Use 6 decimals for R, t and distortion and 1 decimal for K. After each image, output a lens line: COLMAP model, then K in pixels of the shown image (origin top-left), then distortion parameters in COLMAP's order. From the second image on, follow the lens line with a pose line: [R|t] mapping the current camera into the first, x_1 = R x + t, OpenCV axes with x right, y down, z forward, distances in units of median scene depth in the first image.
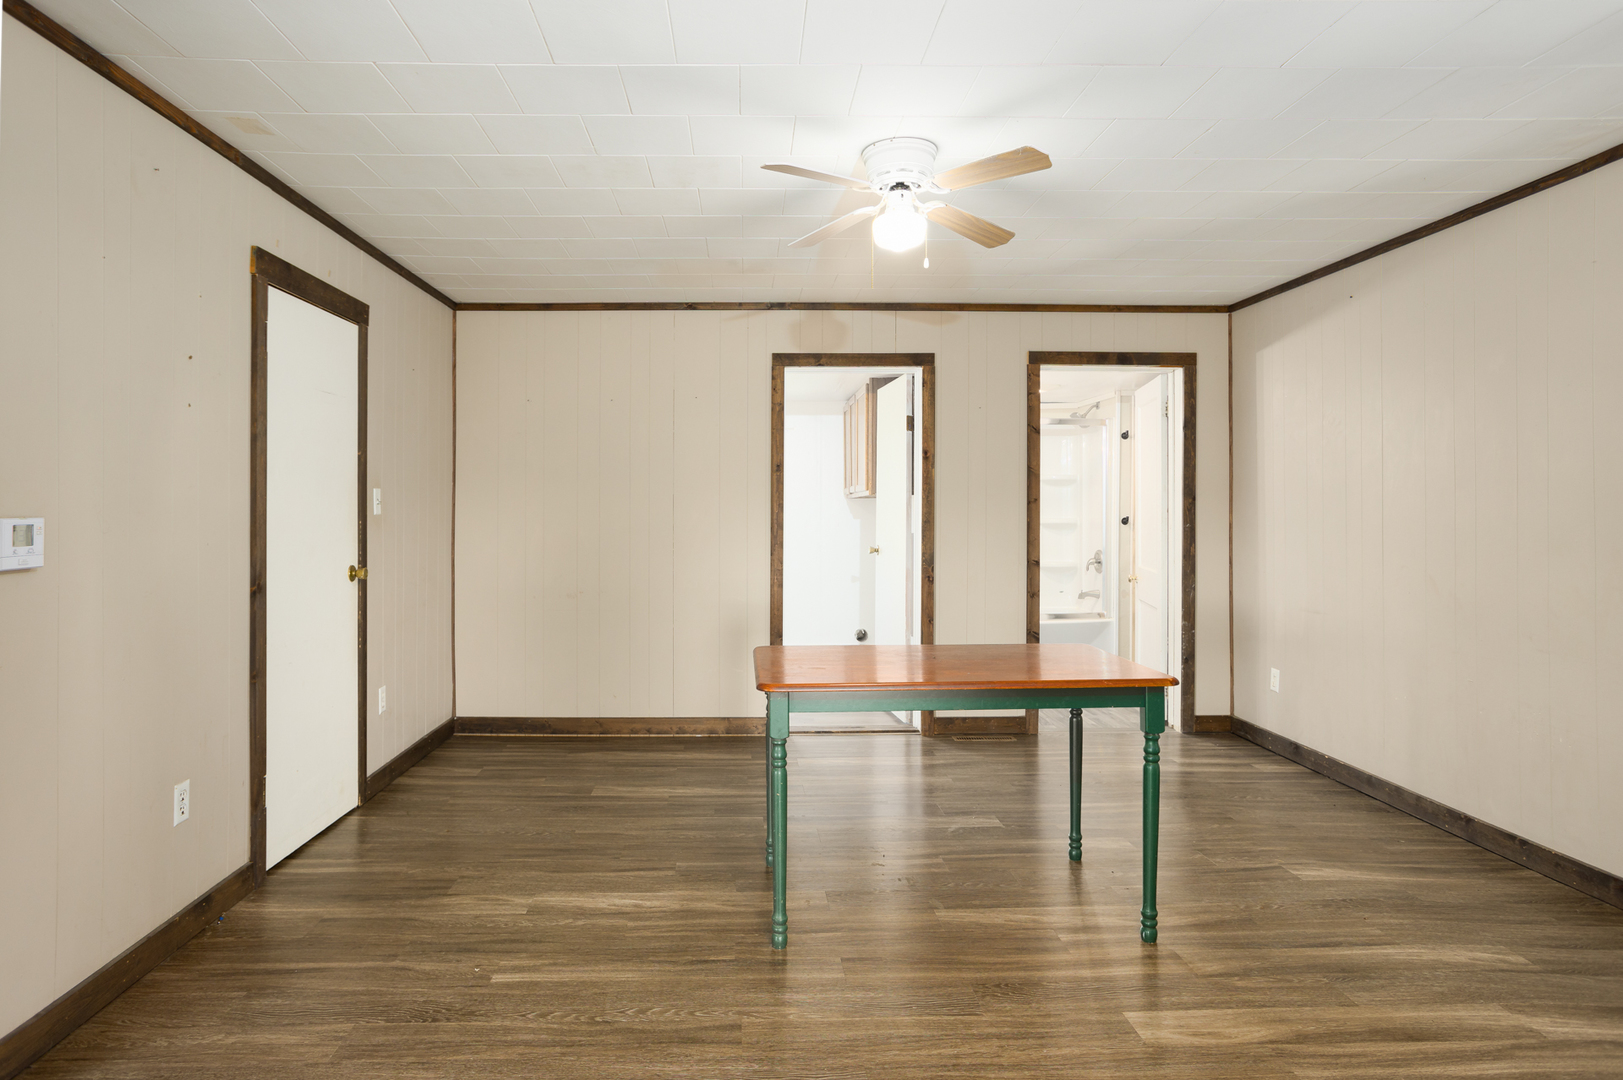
lens RADIAL K [[950.9, 0, 740.6], [0, 950.9, 504.8], [0, 0, 1]] dist [-0.042056, 0.022863]
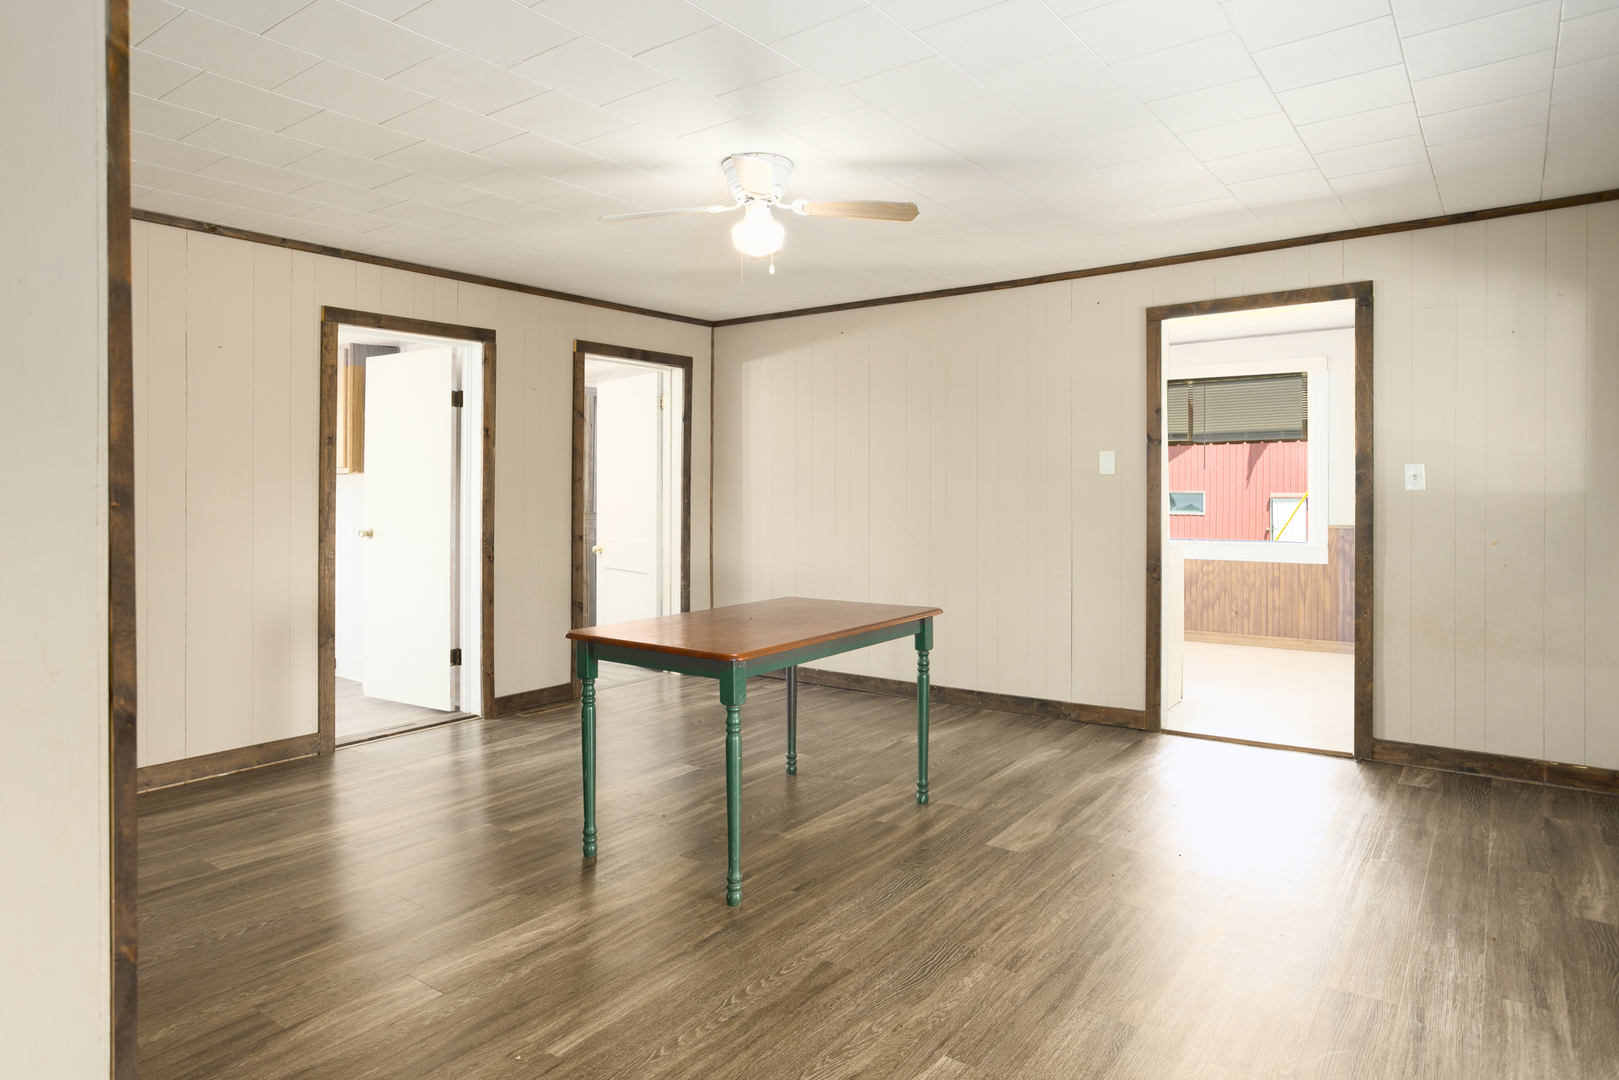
lens RADIAL K [[948.6, 0, 767.9], [0, 948.6, 493.0], [0, 0, 1]] dist [-0.042056, 0.022863]
pose [[0.615083, -0.007888, 0.788423, -0.419673], [0.001603, 0.999960, 0.008754, 0.001604], [-0.788461, -0.004121, 0.615071, 0.182797]]
